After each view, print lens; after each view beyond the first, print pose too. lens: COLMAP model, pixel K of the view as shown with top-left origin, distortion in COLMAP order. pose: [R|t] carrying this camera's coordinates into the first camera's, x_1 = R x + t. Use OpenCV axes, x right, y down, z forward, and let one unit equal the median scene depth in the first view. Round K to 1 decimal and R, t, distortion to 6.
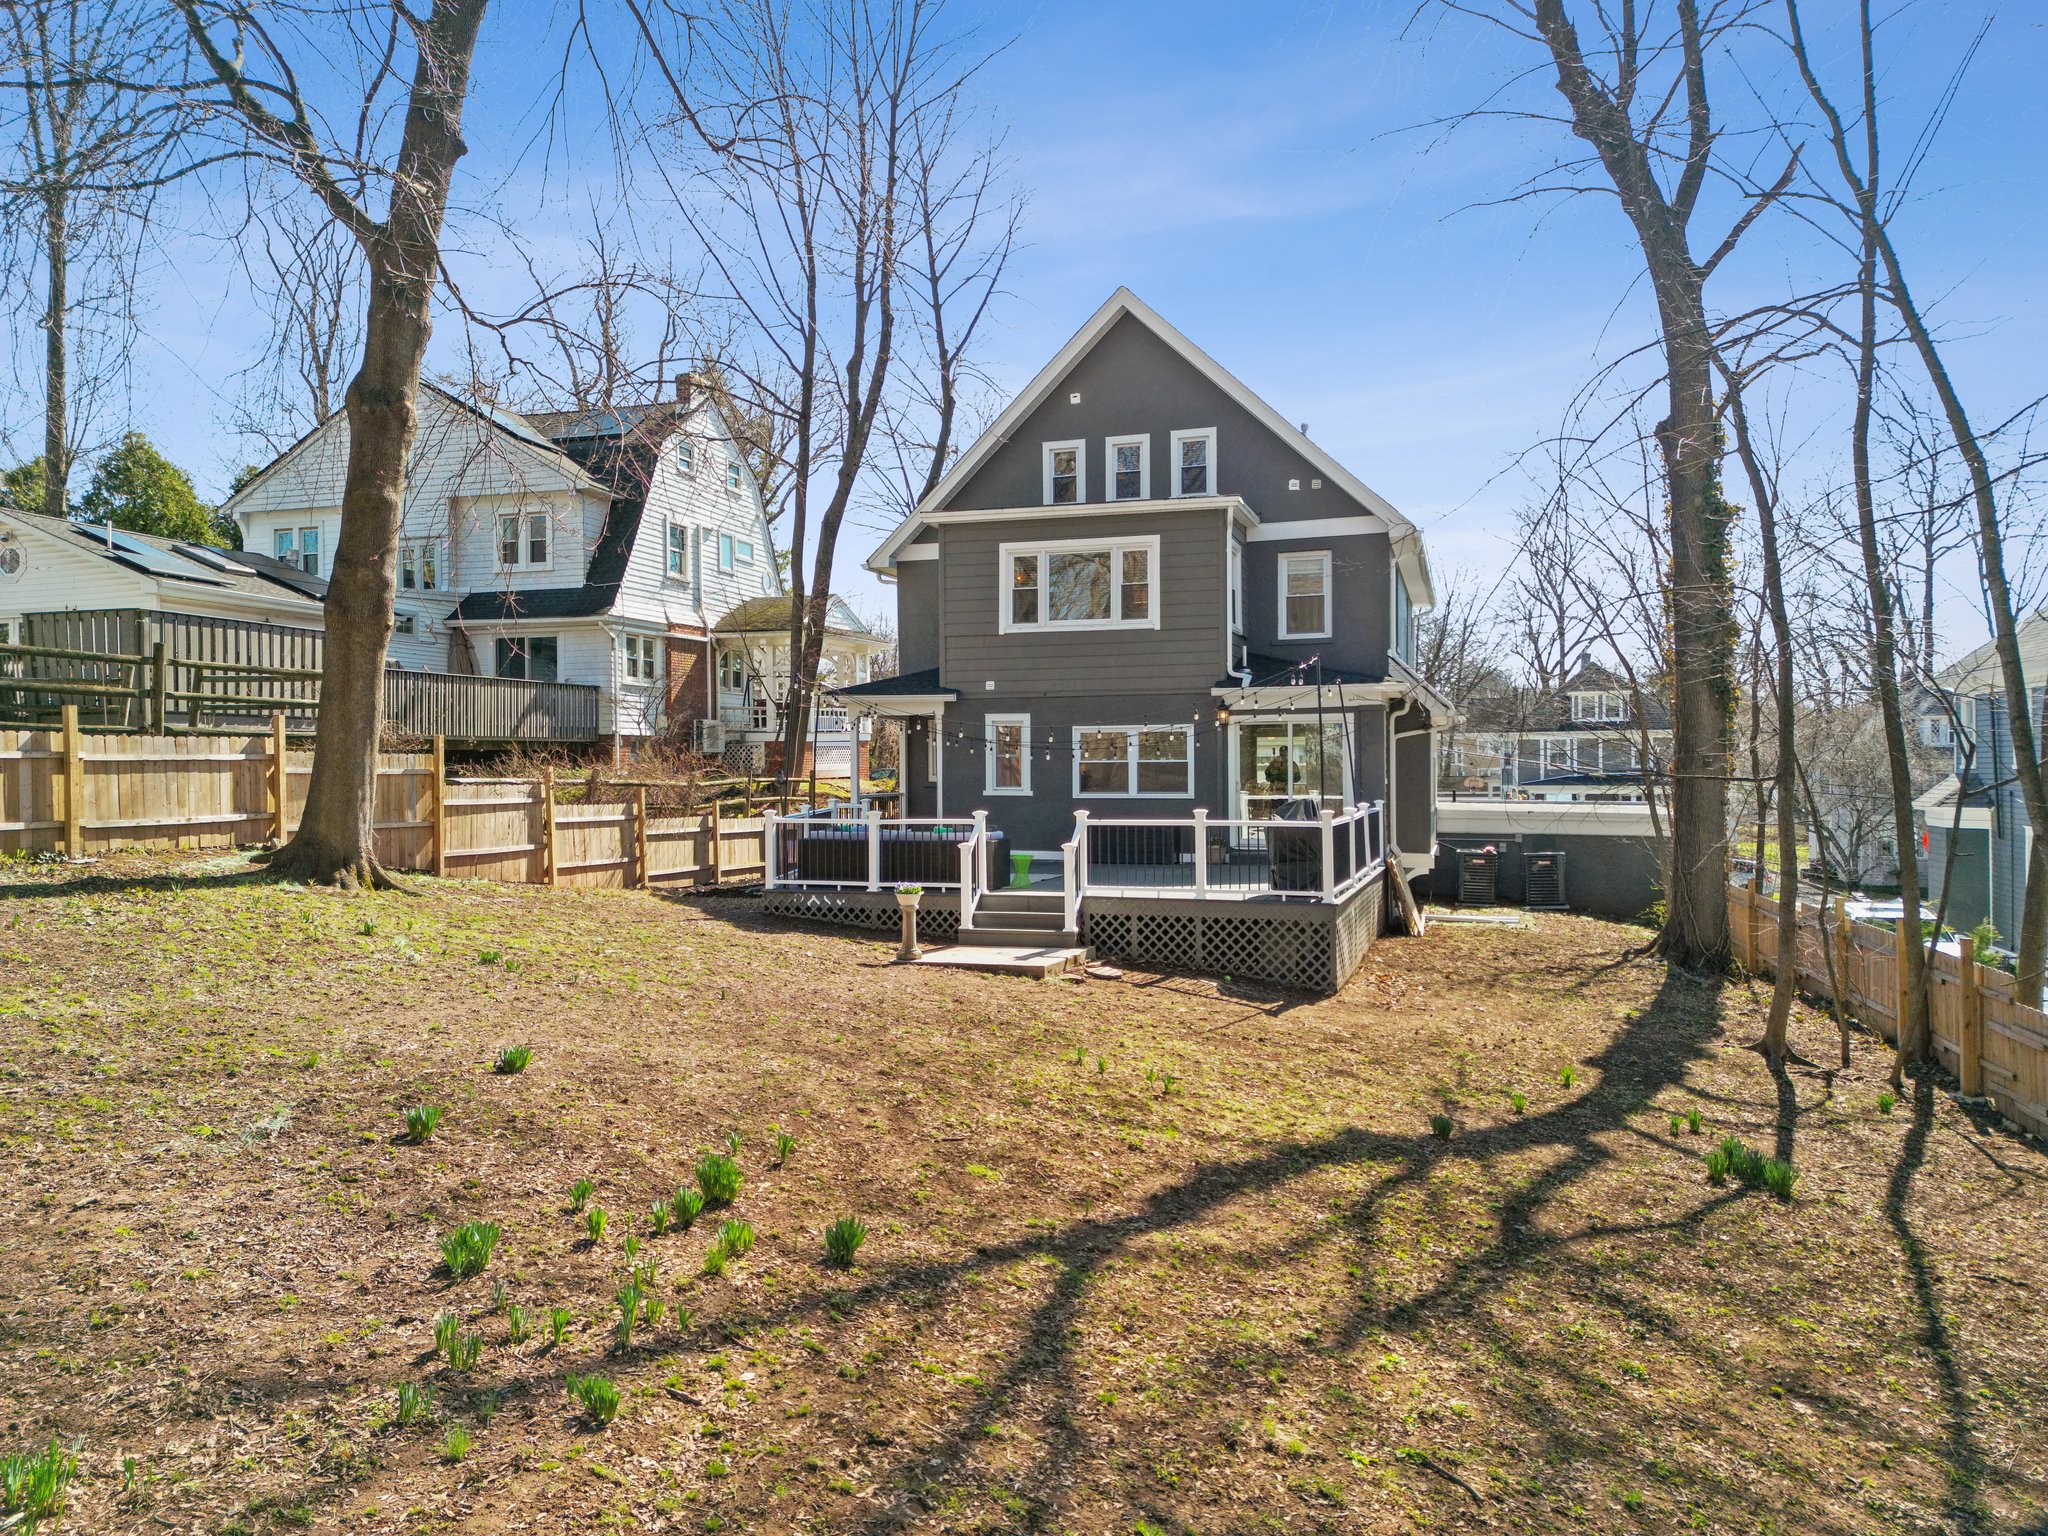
lens RADIAL K [[1429.9, 0, 1024.0], [0, 1429.9, 768.0], [0, 0, 1]] dist [0.092185, -0.070179]
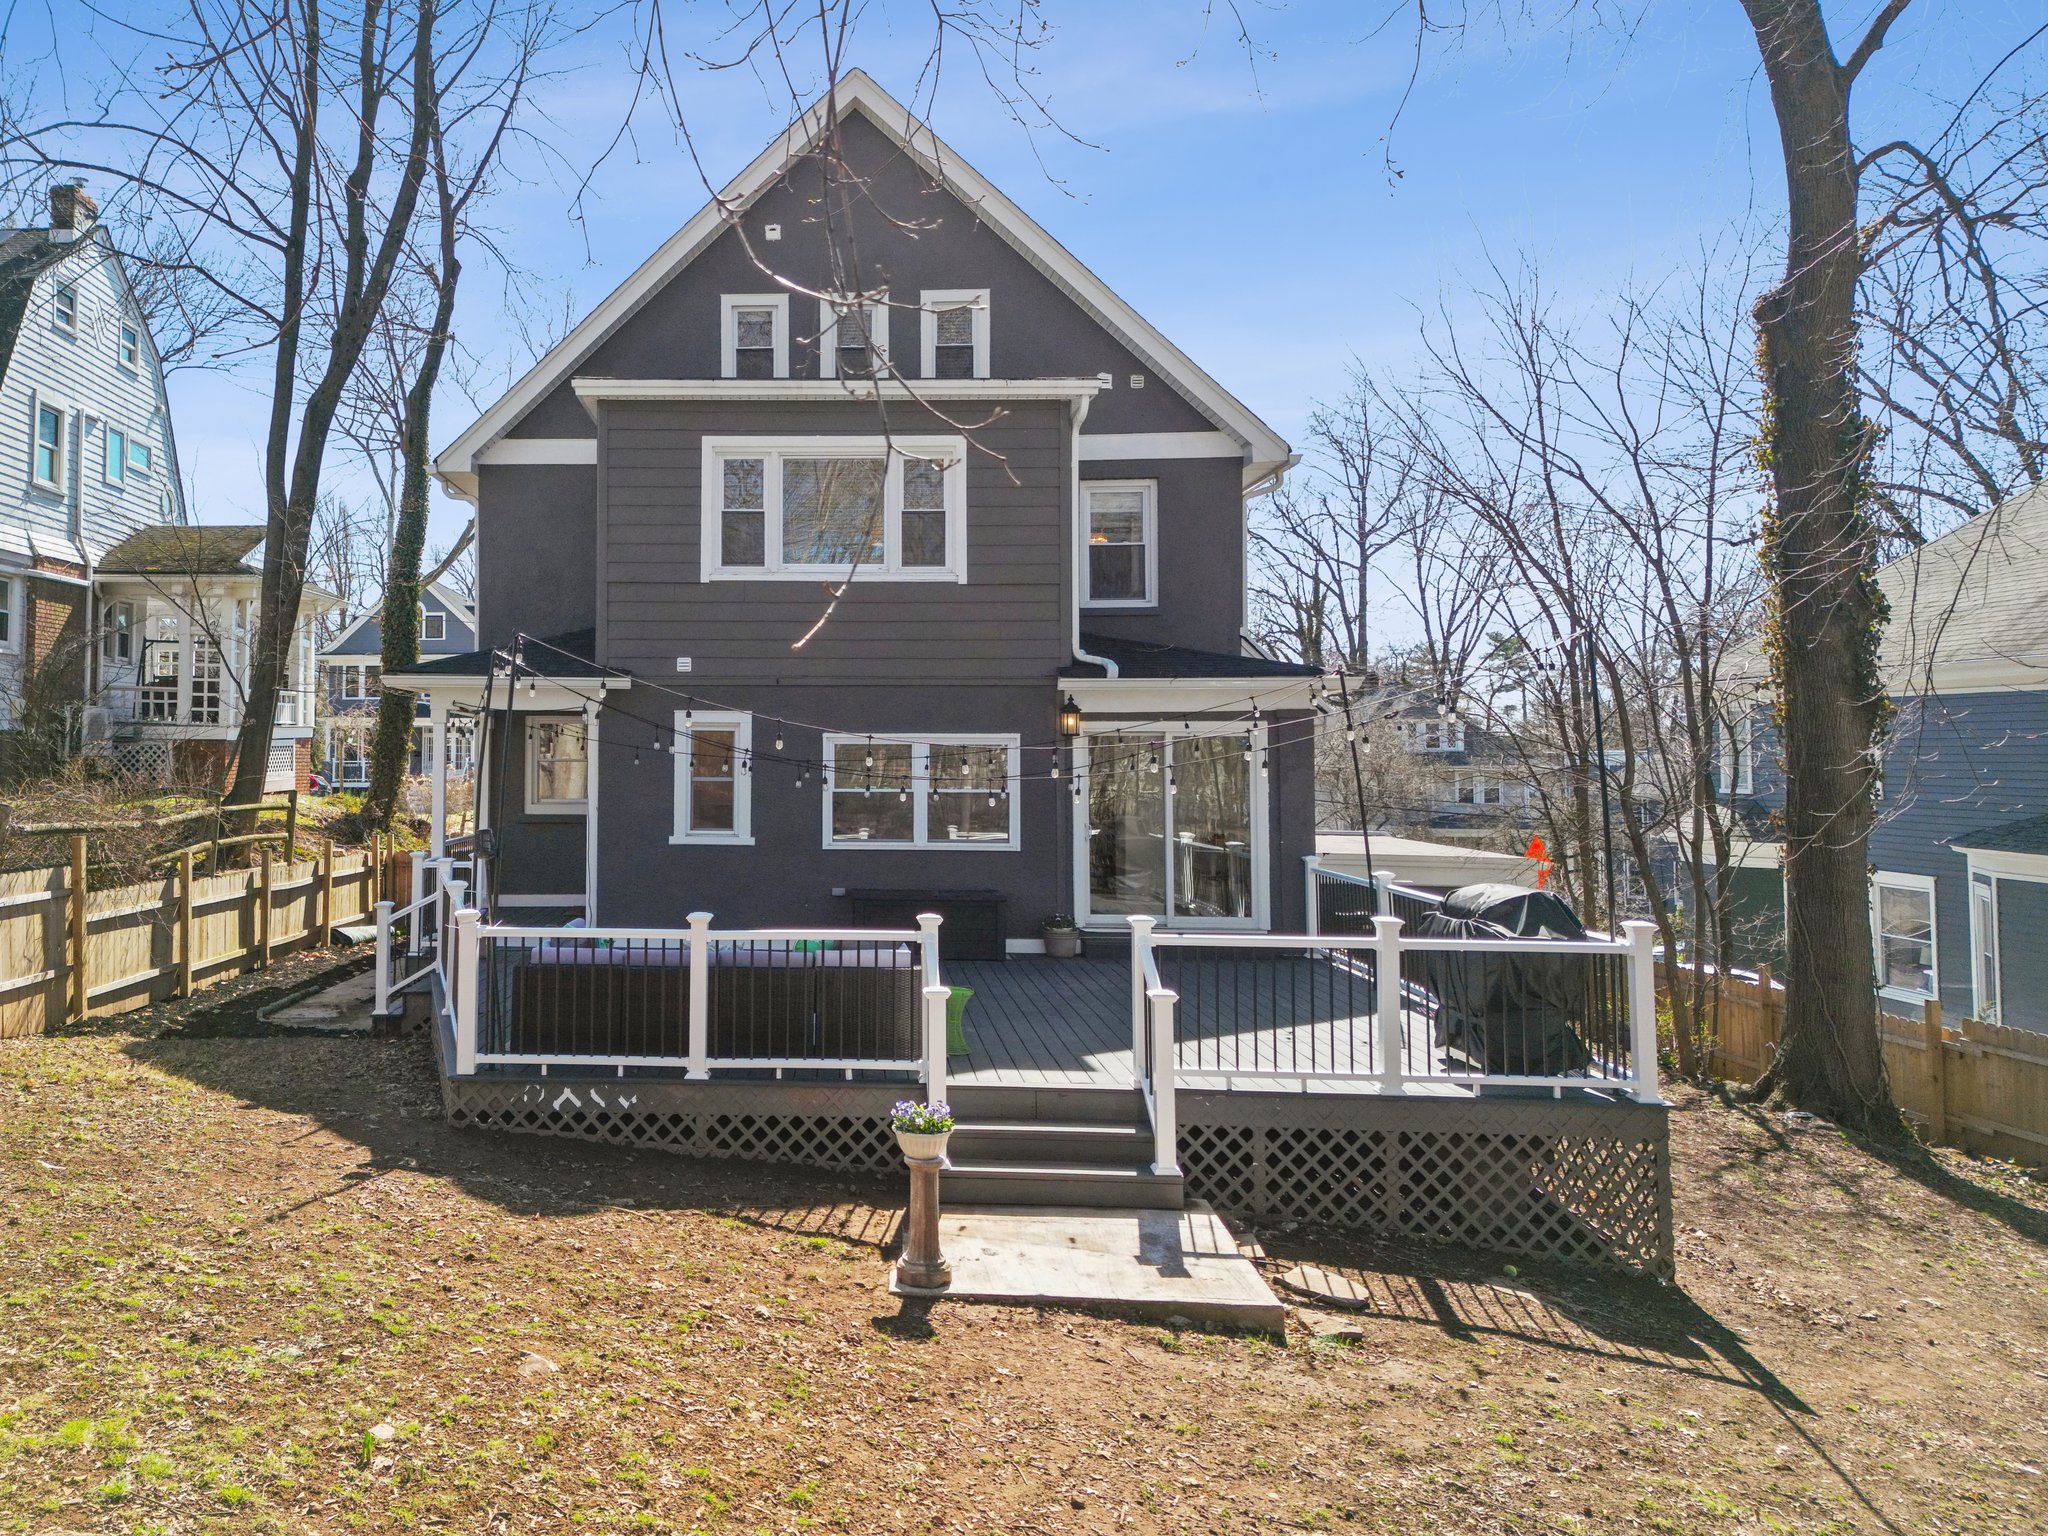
lens RADIAL K [[1744.7, 0, 865.1], [0, 1744.7, 680.5], [0, 0, 1]] dist [0.120703, -0.233537]
pose [[0.971429, 0.021887, 0.236320, -0.125503], [-0.009940, 0.998617, -0.051629, -0.012831], [-0.237123, 0.047805, 0.970303, 0.252876]]
